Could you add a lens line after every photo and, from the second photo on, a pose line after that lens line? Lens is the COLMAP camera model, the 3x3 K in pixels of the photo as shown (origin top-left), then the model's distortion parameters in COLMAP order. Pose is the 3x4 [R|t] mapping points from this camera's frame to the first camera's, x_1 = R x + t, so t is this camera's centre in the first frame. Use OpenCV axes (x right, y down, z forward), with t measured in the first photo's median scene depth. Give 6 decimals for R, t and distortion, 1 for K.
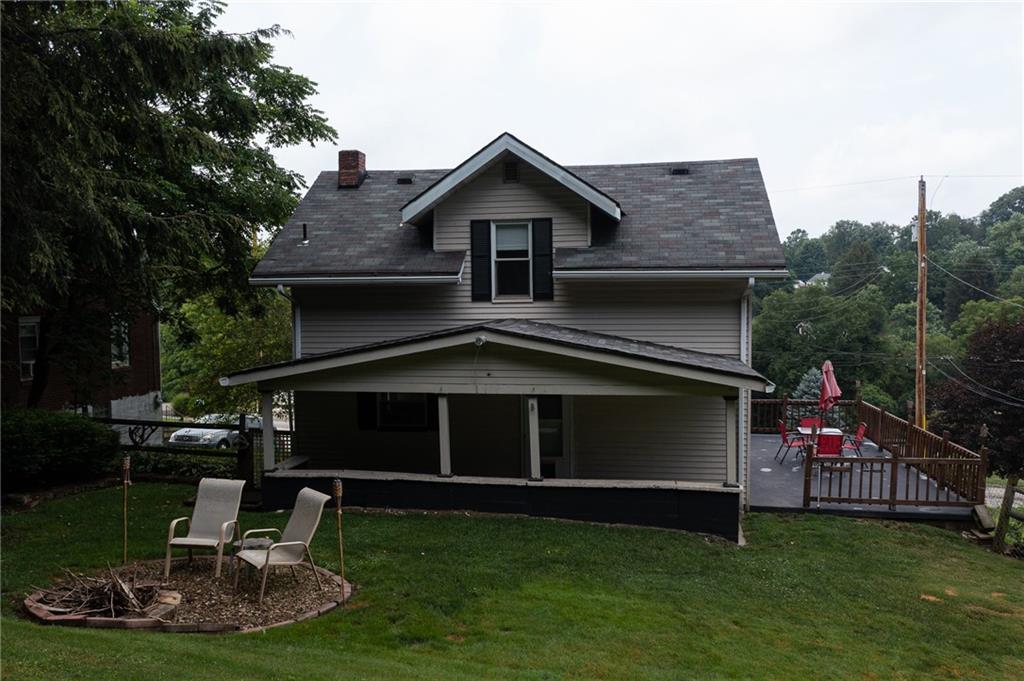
lens RADIAL K [[811.4, 0, 512.3], [0, 811.4, 342.4], [0, 0, 1]] dist [-0.008159, -0.002622]
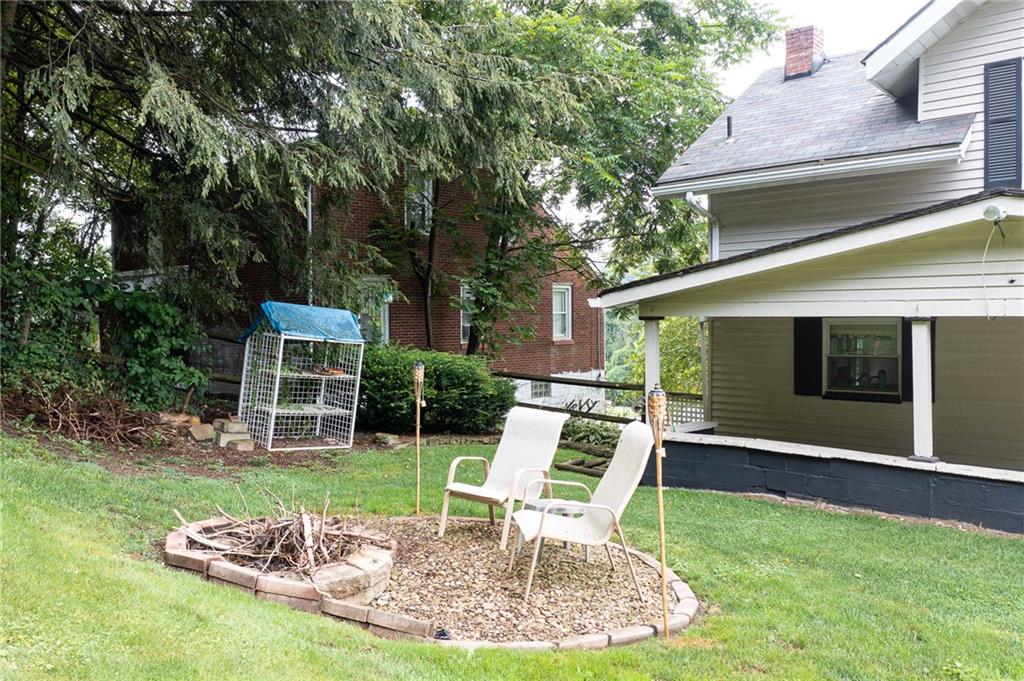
lens RADIAL K [[811.4, 0, 512.3], [0, 811.4, 342.4], [0, 0, 1]] dist [-0.008159, -0.002622]
pose [[0.831164, 0.019844, -0.555673, -0.005020], [-0.034701, 0.999266, -0.016219, 0.107484], [0.554944, 0.032763, 0.831242, 0.368854]]
